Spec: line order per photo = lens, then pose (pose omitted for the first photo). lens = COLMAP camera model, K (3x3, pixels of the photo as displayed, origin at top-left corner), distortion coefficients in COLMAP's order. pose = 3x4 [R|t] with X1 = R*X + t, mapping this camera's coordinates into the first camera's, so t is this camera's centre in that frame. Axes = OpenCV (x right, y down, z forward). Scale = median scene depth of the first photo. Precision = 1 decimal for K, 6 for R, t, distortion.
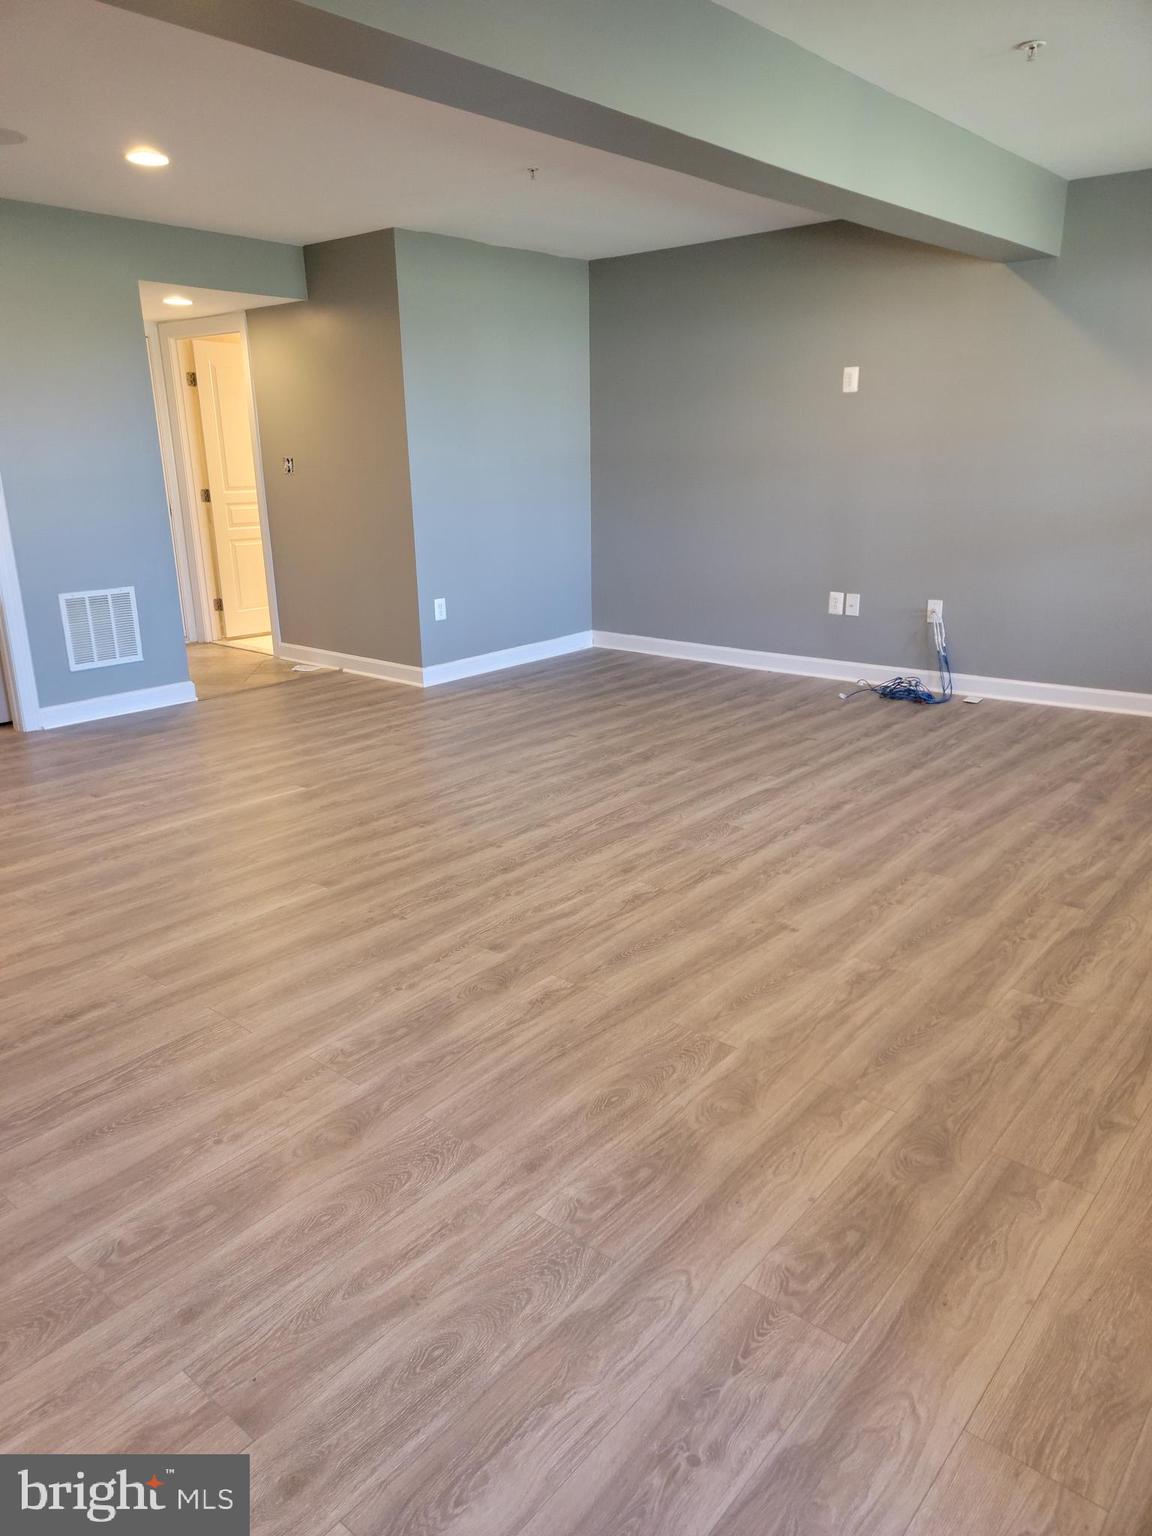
lens RADIAL K [[1044.9, 0, 576.0], [0, 1044.9, 768.0], [0, 0, 1]] dist [0.091162, -0.065671]
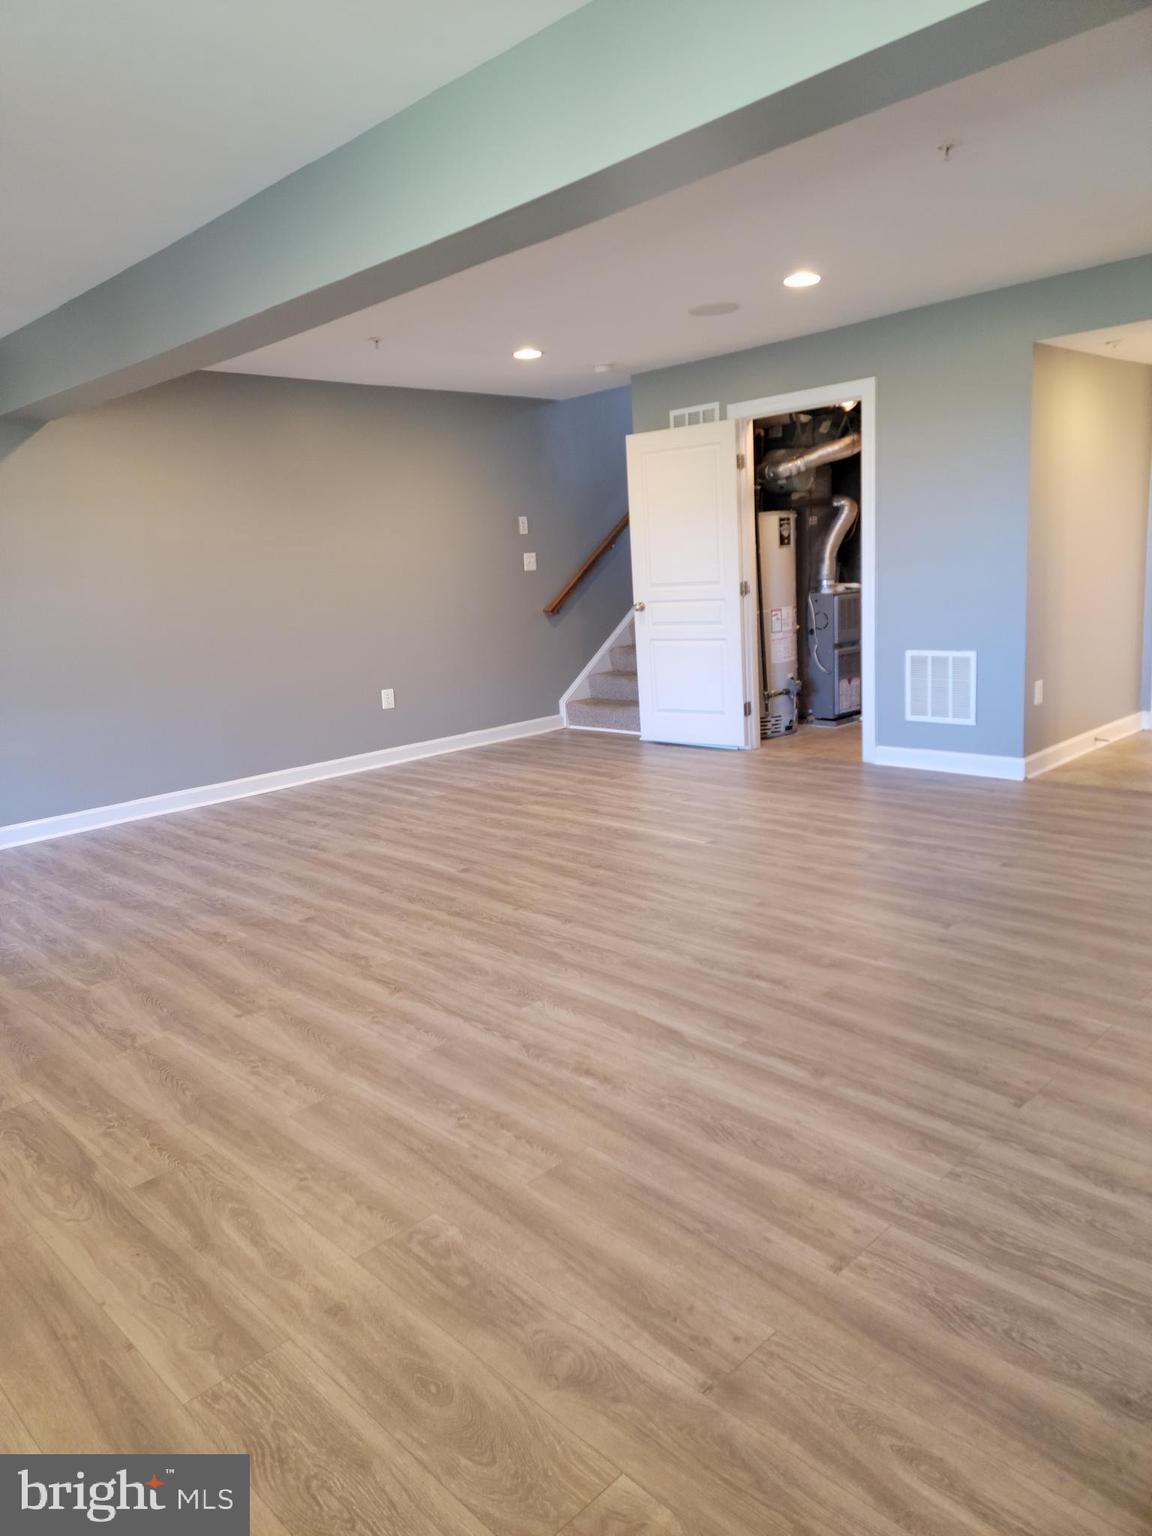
lens RADIAL K [[1072.1, 0, 572.2], [0, 1072.1, 746.6], [0, 0, 1]] dist [0.089489, -0.077342]
pose [[-0.097948, 0.198035, -0.975289, 0.968238], [-0.228239, 0.949410, 0.215702, -0.336219], [0.968666, 0.243727, -0.047793, 1.080110]]
